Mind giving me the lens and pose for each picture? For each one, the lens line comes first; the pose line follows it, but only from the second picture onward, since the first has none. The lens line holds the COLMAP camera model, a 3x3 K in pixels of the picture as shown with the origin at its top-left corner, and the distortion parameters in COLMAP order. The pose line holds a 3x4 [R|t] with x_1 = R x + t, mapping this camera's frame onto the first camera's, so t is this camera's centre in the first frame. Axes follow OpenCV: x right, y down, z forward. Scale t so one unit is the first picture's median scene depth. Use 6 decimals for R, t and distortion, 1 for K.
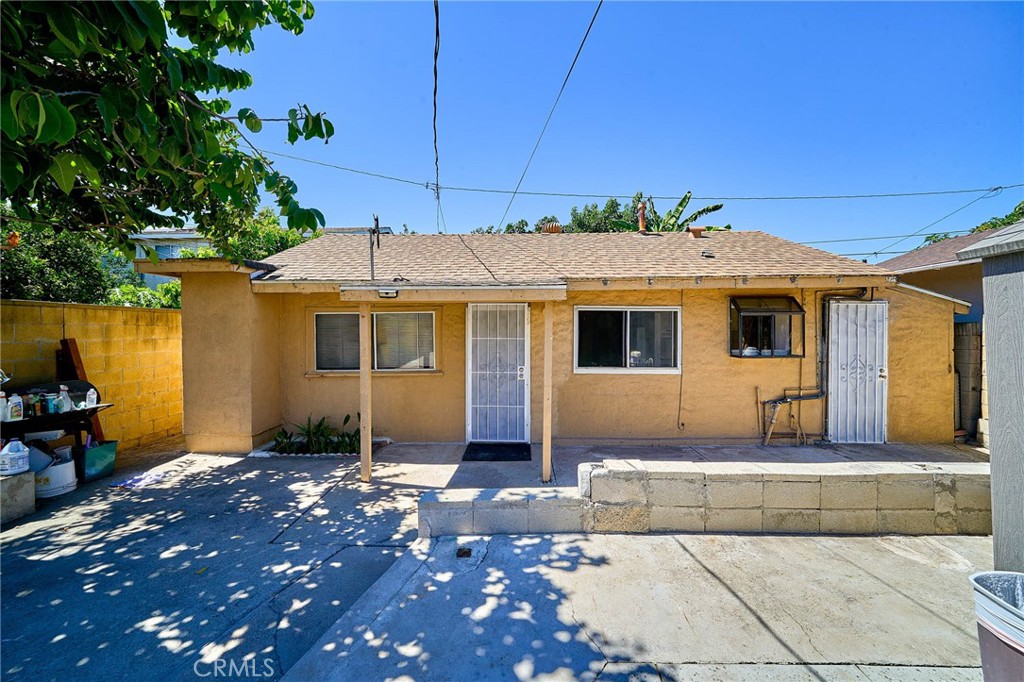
lens RADIAL K [[351.2, 0, 511.9], [0, 351.2, 334.6], [0, 0, 1]] dist [-0.001016, -0.000512]
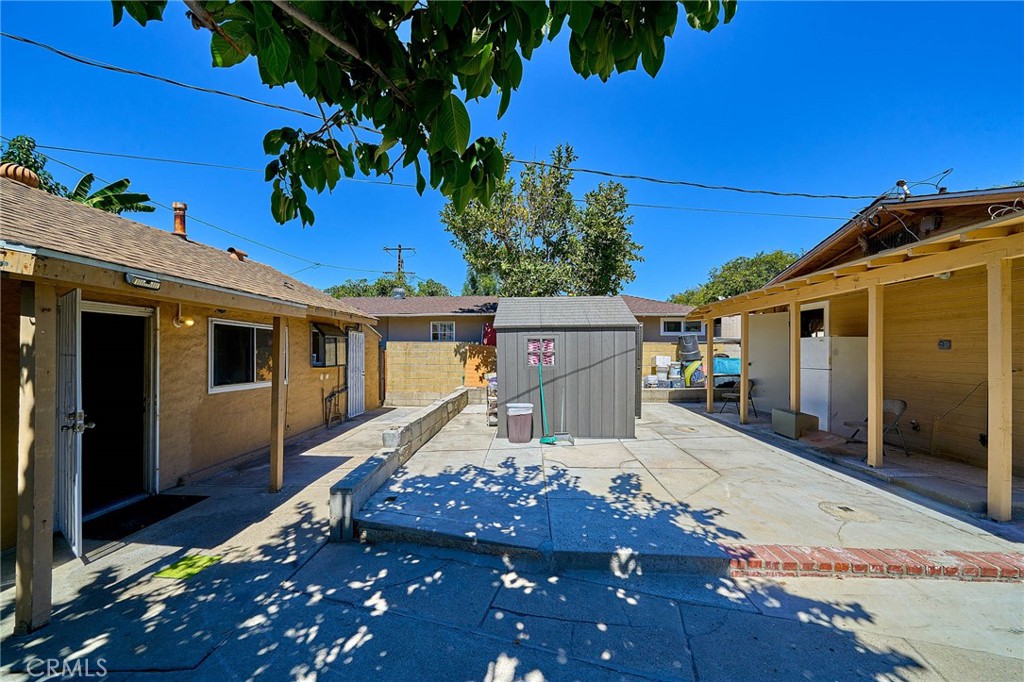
lens RADIAL K [[351.2, 0, 517.4], [0, 351.2, 352.1], [0, 0, 1]] dist [-0.001016, -0.000512]
pose [[0.003822, 0.001892, 0.999991, -0.822442], [0.012091, 0.999925, -0.001938, 0.019127], [-0.999920, 0.012098, 0.003799, 0.251161]]
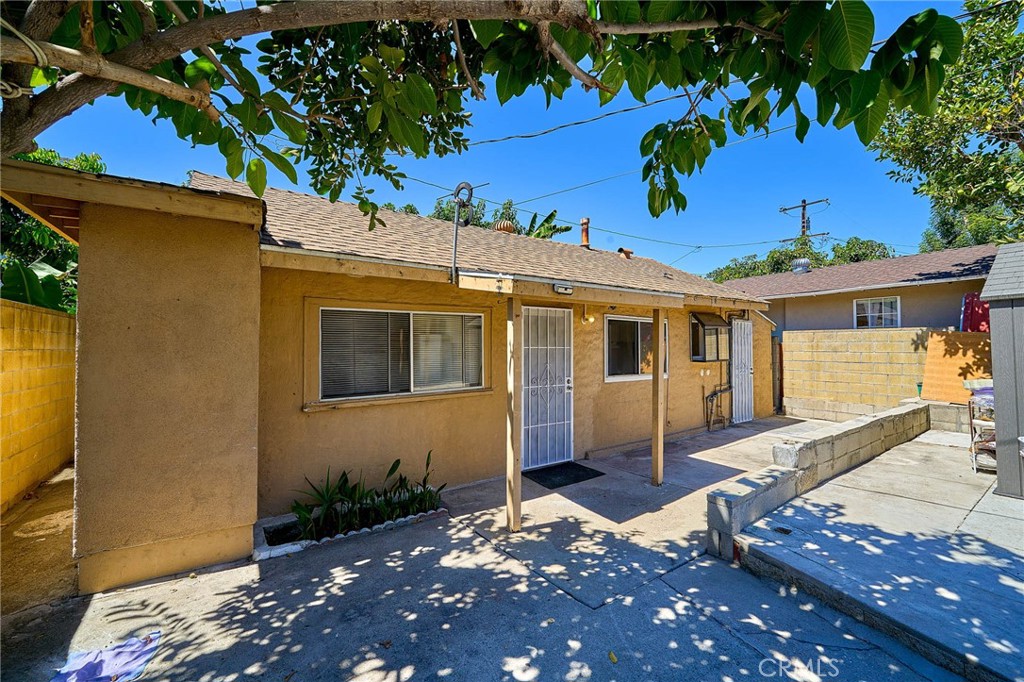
lens RADIAL K [[420.5, 0, 521.2], [0, 420.5, 342.2], [0, 0, 1]] dist [-0.004339, 0.001429]
pose [[0.798753, 0.004595, 0.601642, -0.846542], [0.010864, 0.999698, -0.022059, 0.023589], [-0.601561, 0.024156, 0.798462, 0.222687]]
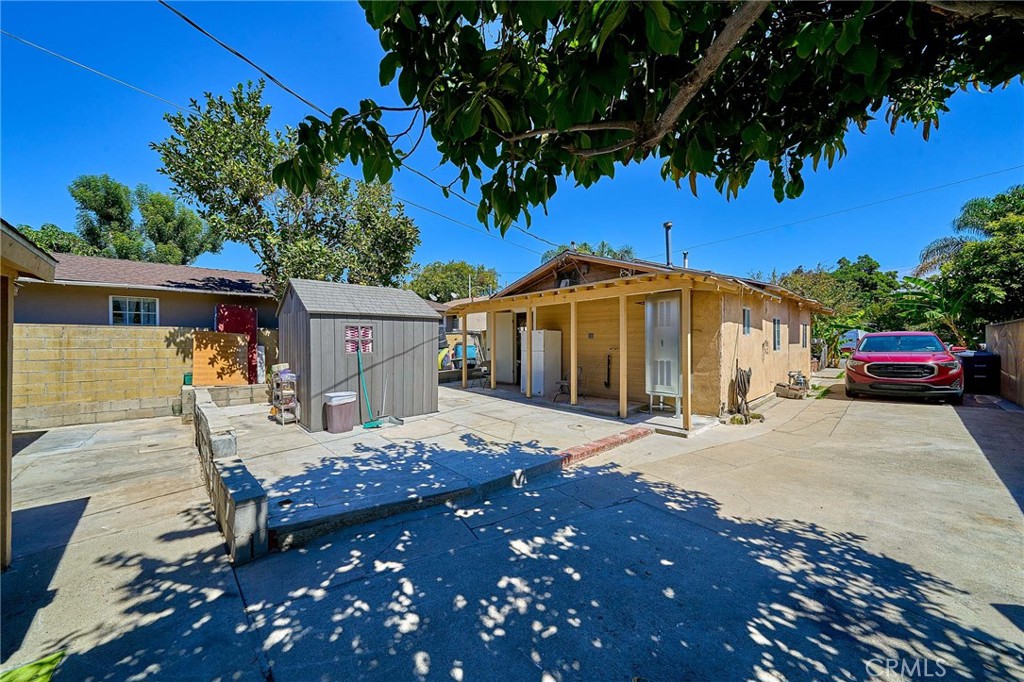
lens RADIAL K [[351.2, 0, 499.2], [0, 351.2, 349.6], [0, 0, 1]] dist [-0.001016, -0.000512]
pose [[-0.687611, -0.011203, 0.725993, -0.833305], [0.012319, 0.999557, 0.027092, 0.025070], [-0.725975, 0.027573, -0.687168, 0.682963]]
